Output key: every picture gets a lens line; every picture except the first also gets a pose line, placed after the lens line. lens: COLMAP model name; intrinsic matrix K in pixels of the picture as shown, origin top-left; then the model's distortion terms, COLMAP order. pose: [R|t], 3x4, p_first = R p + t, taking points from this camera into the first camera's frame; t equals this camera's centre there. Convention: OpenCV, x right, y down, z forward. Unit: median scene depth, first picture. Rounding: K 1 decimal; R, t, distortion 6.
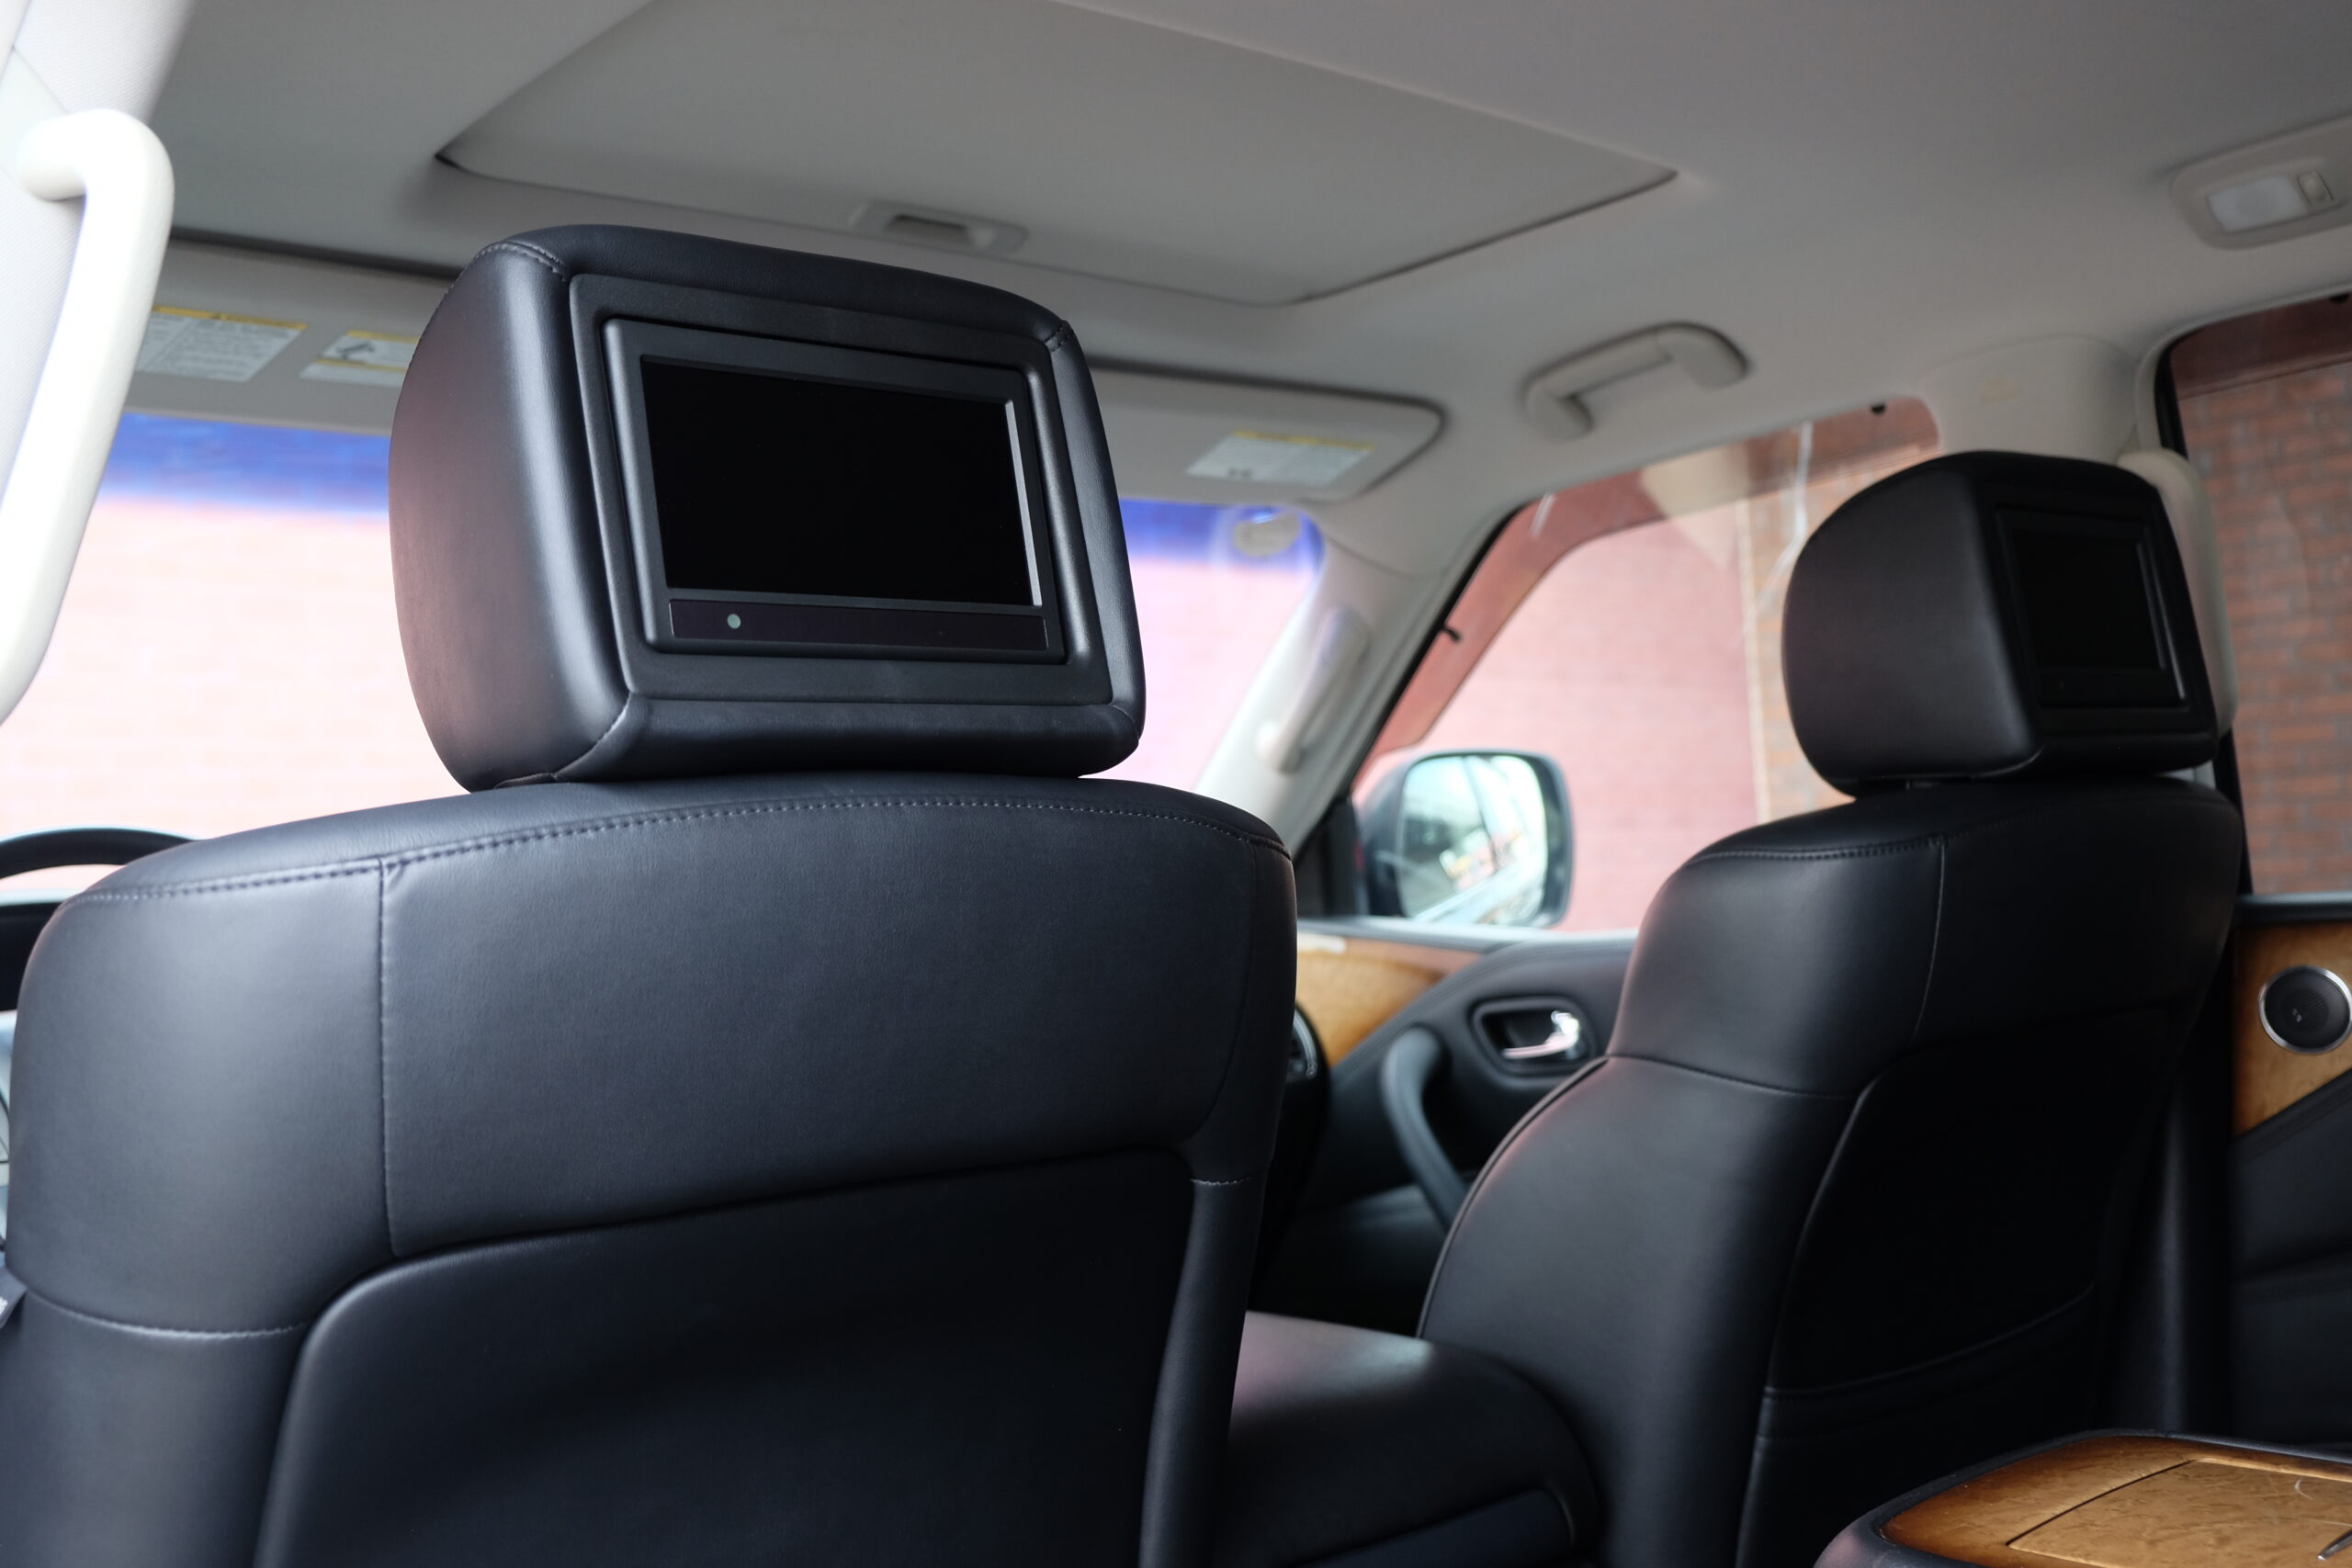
lens RADIAL K [[2374.5, 0, 1162.9], [0, 2374.5, 763.0], [0, 0, 1]] dist [-0.046079, 0.000000]
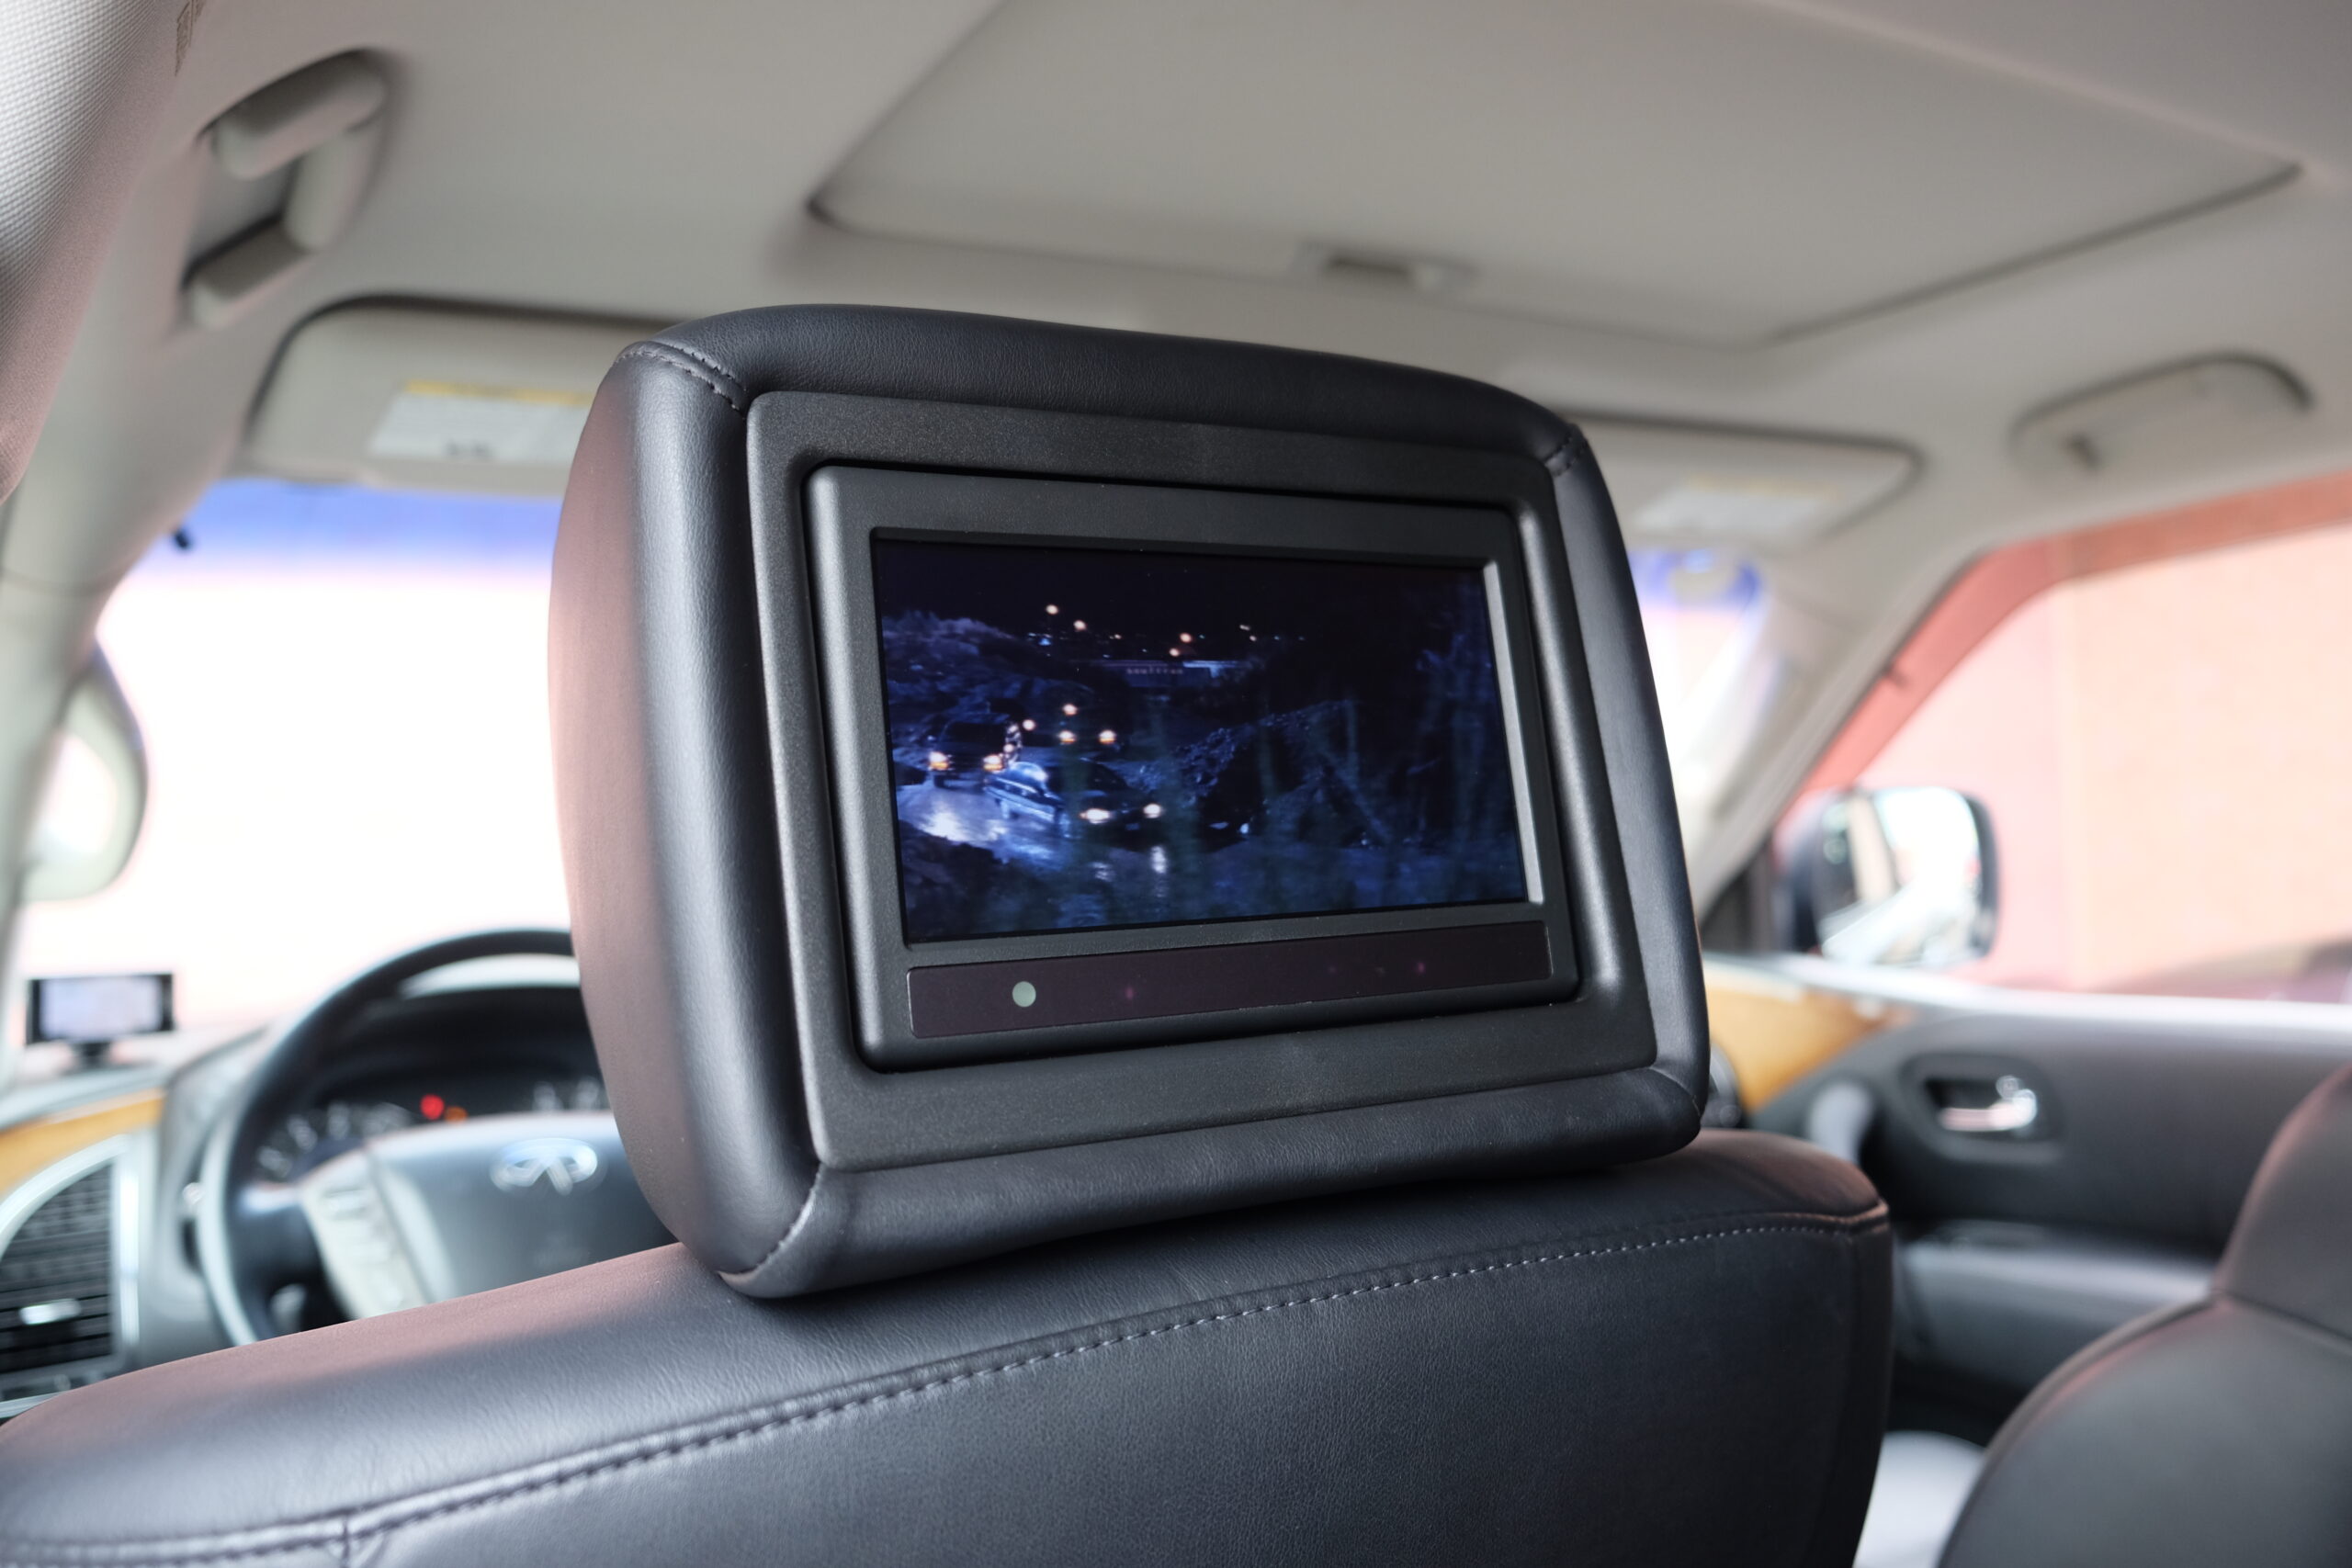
lens RADIAL K [[1839.5, 0, 1186.3], [0, 1839.5, 799.4], [0, 0, 1]] dist [-0.046378, 0.039457]
pose [[0.982496, 0.013614, -0.185787, -0.055759], [-0.001783, 0.997968, 0.063700, -0.127779], [0.186276, -0.062253, 0.980523, 0.535941]]
